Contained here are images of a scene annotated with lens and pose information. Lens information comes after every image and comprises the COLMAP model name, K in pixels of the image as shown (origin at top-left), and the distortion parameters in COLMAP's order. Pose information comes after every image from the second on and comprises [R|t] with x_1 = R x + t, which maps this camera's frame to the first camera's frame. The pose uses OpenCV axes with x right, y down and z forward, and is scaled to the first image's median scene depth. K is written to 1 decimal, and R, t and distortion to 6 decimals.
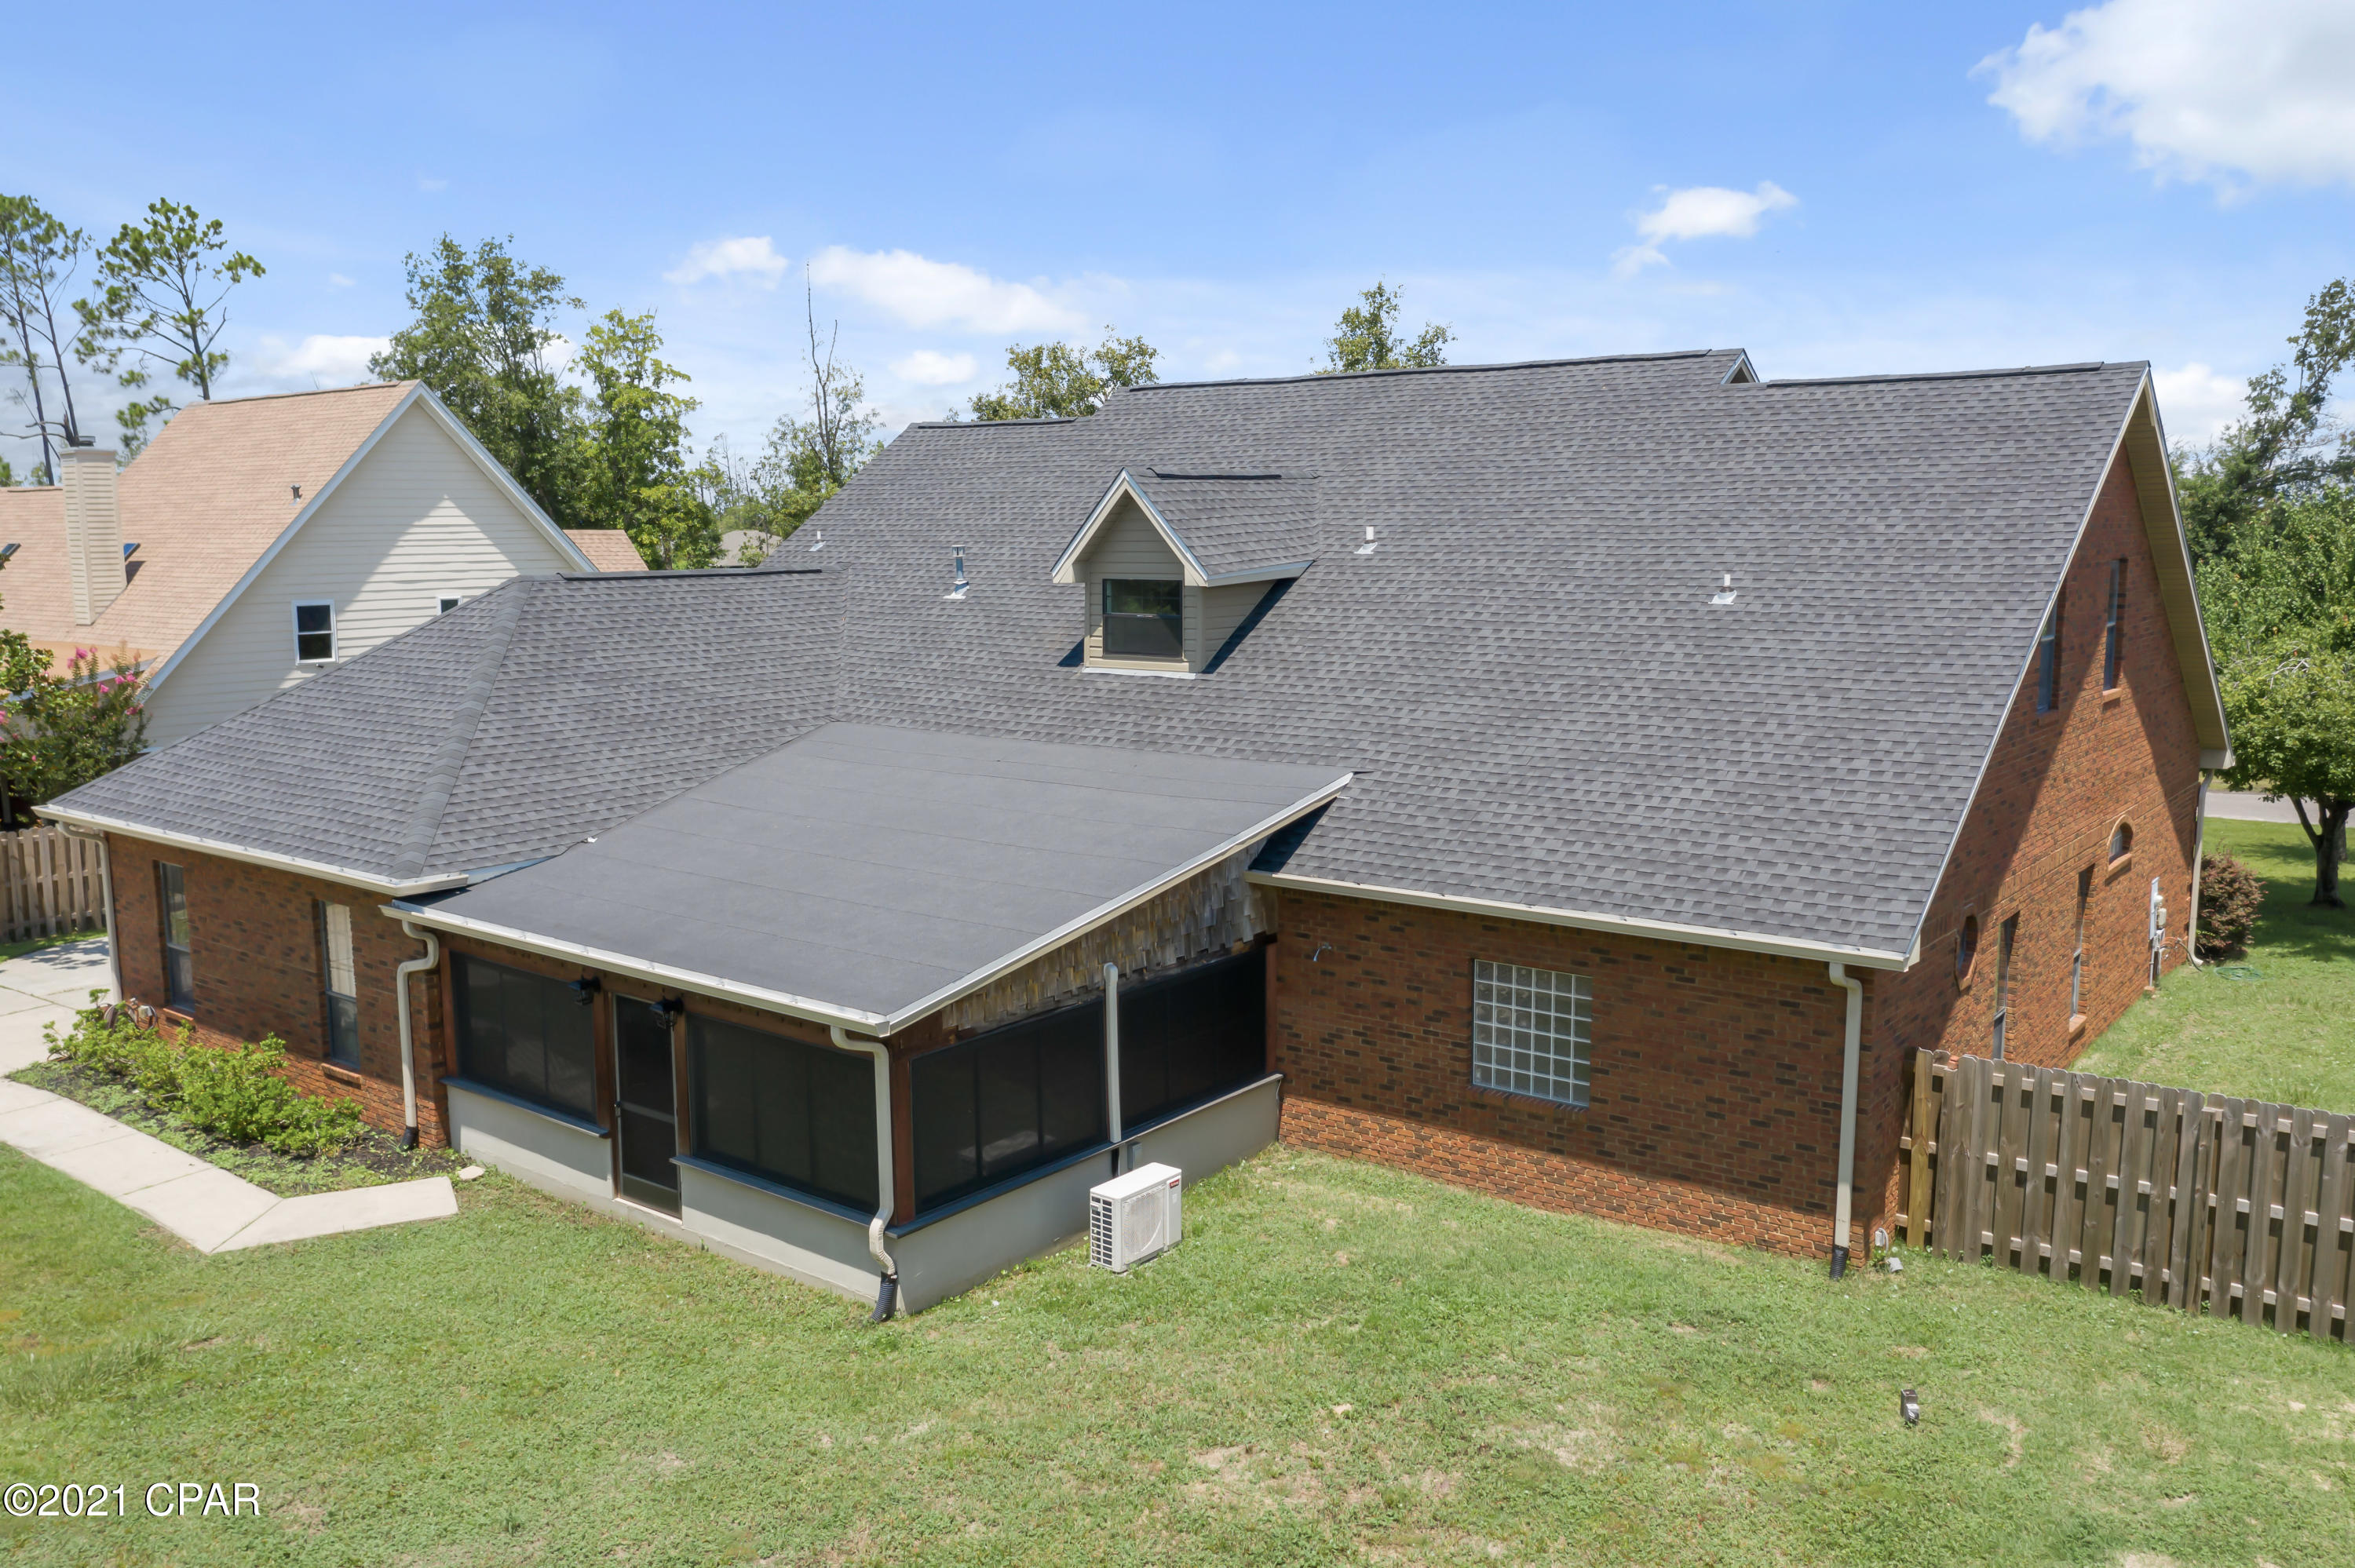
lens RADIAL K [[1846.9, 0, 1177.5], [0, 1846.9, 784.0], [0, 0, 1]] dist [-0.035052, 0.000129]
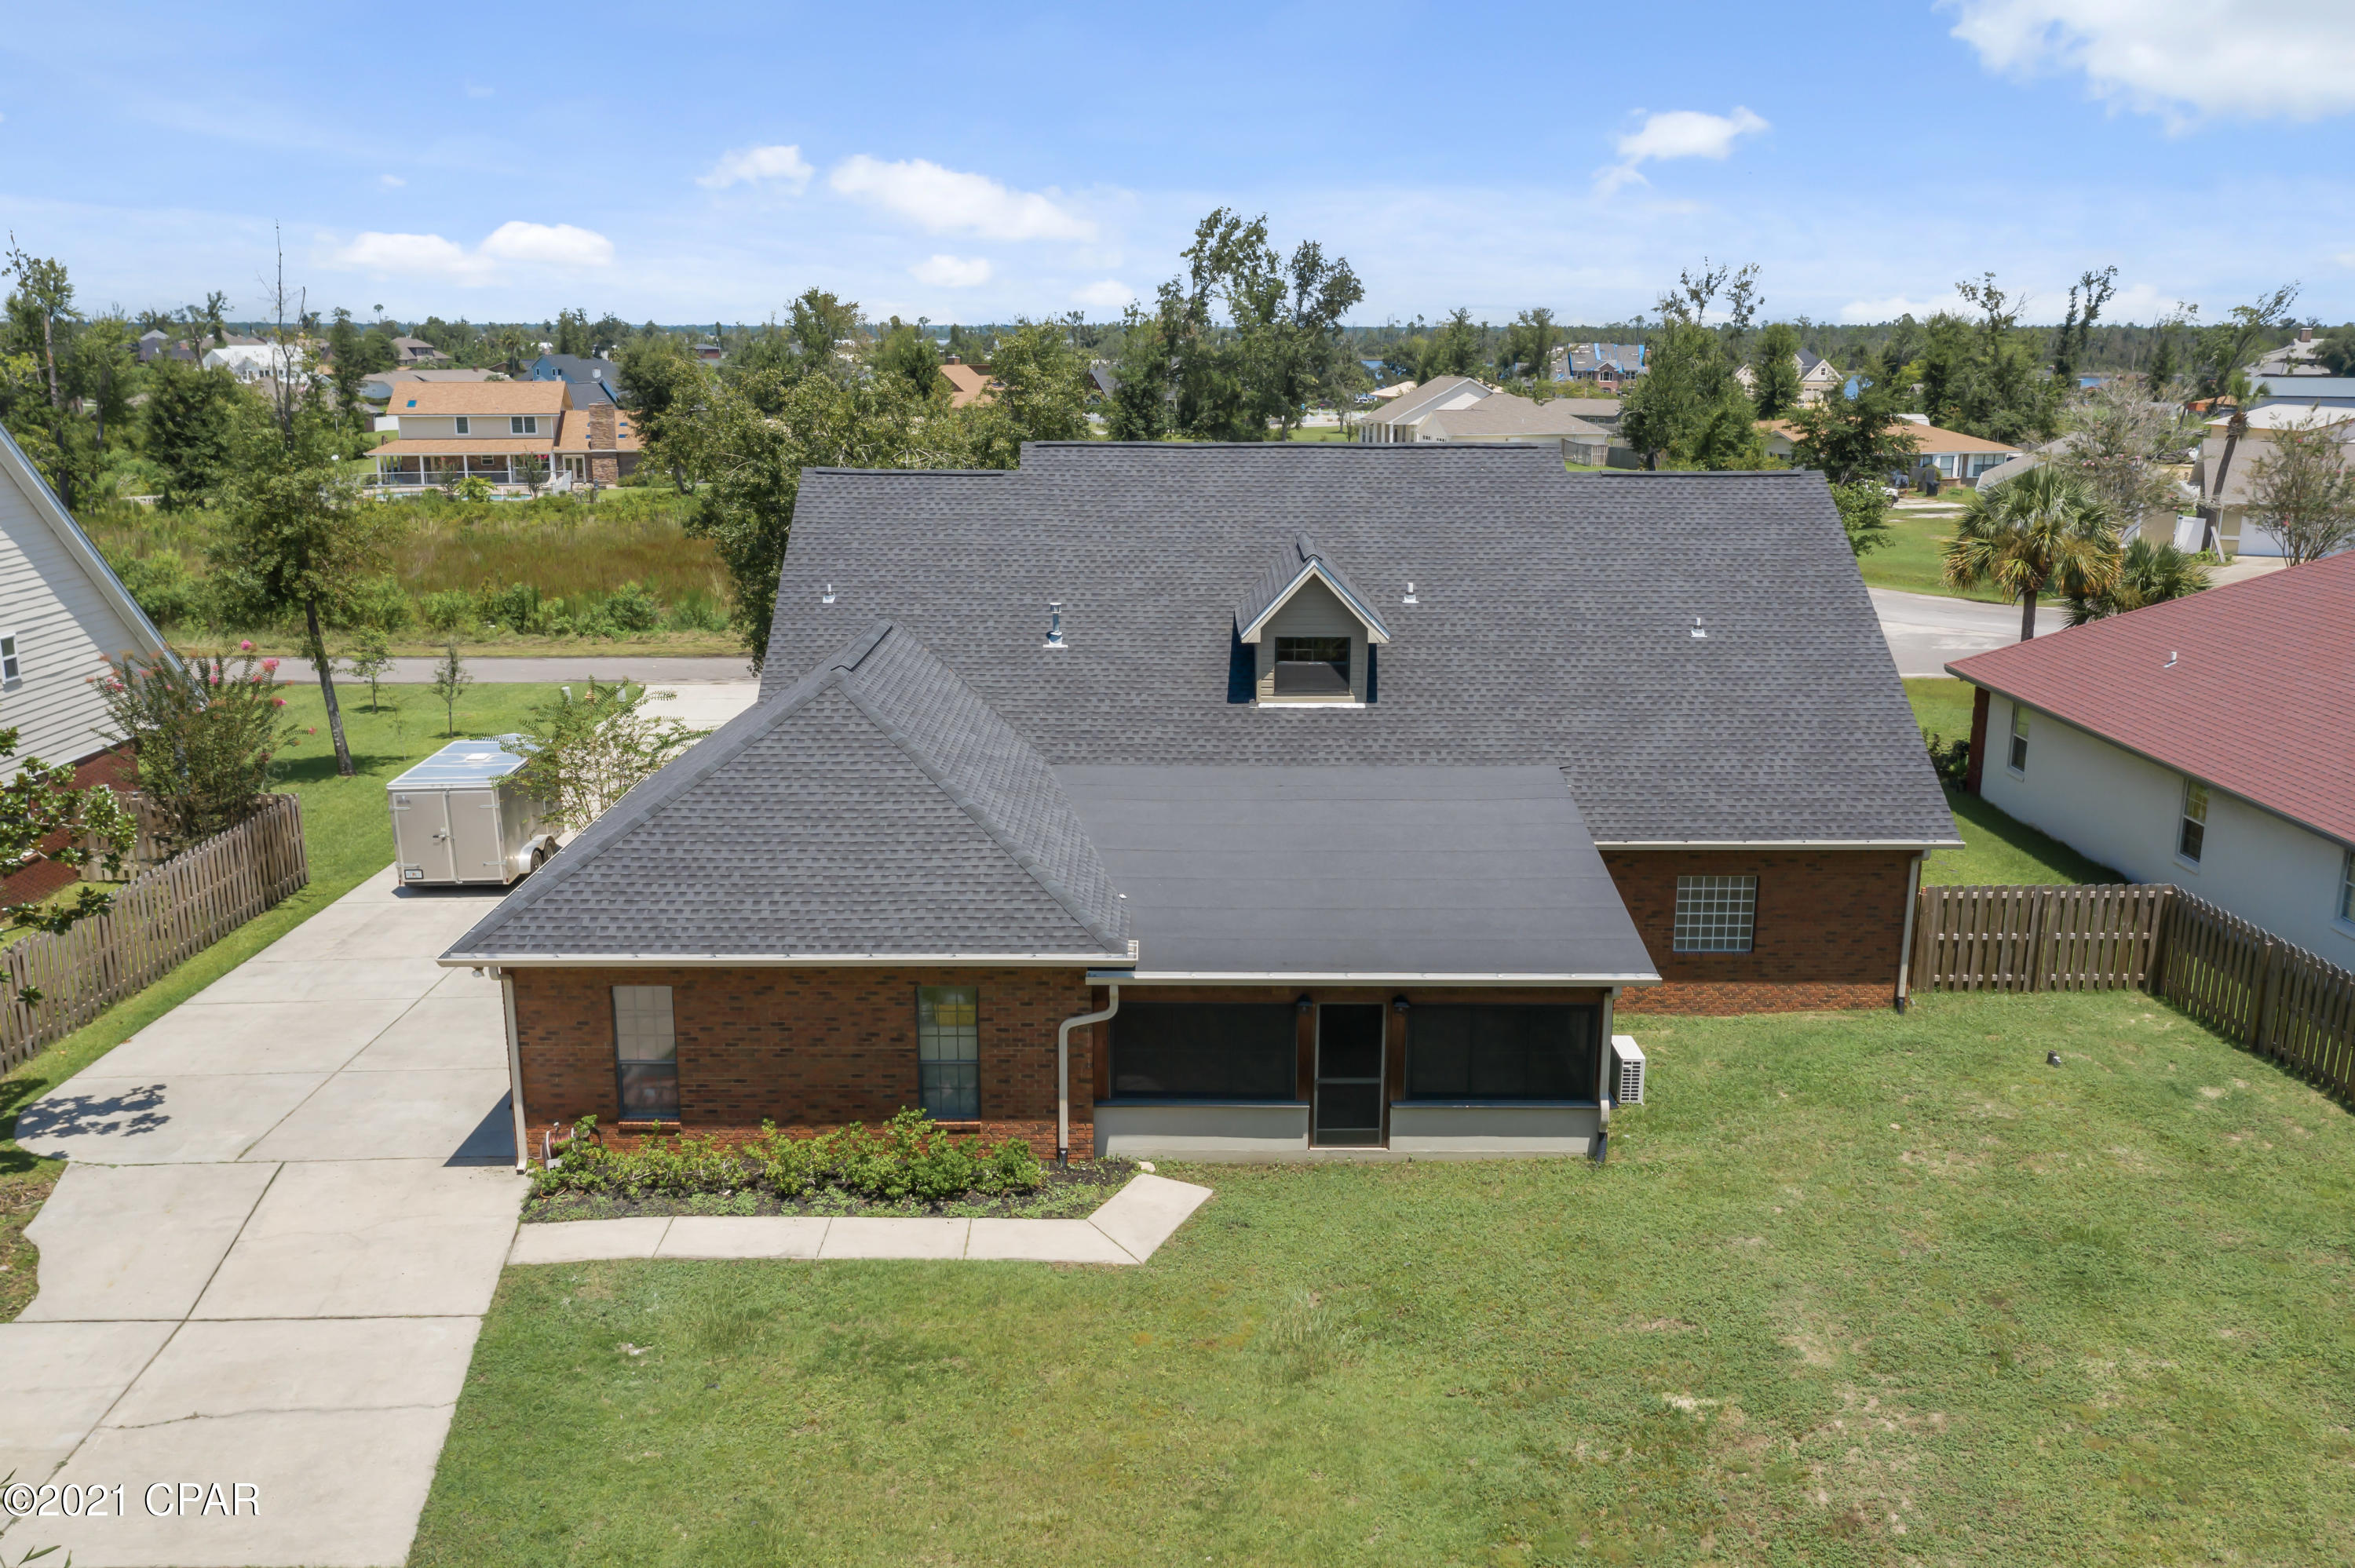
lens RADIAL K [[1846.9, 0, 1177.5], [0, 1846.9, 784.0], [0, 0, 1]] dist [-0.035052, 0.000129]
pose [[0.794994, -0.134250, 0.591575, -1.175272], [0.082212, 0.990051, 0.114197, -0.214542], [-0.601020, -0.042152, 0.798121, -0.038526]]
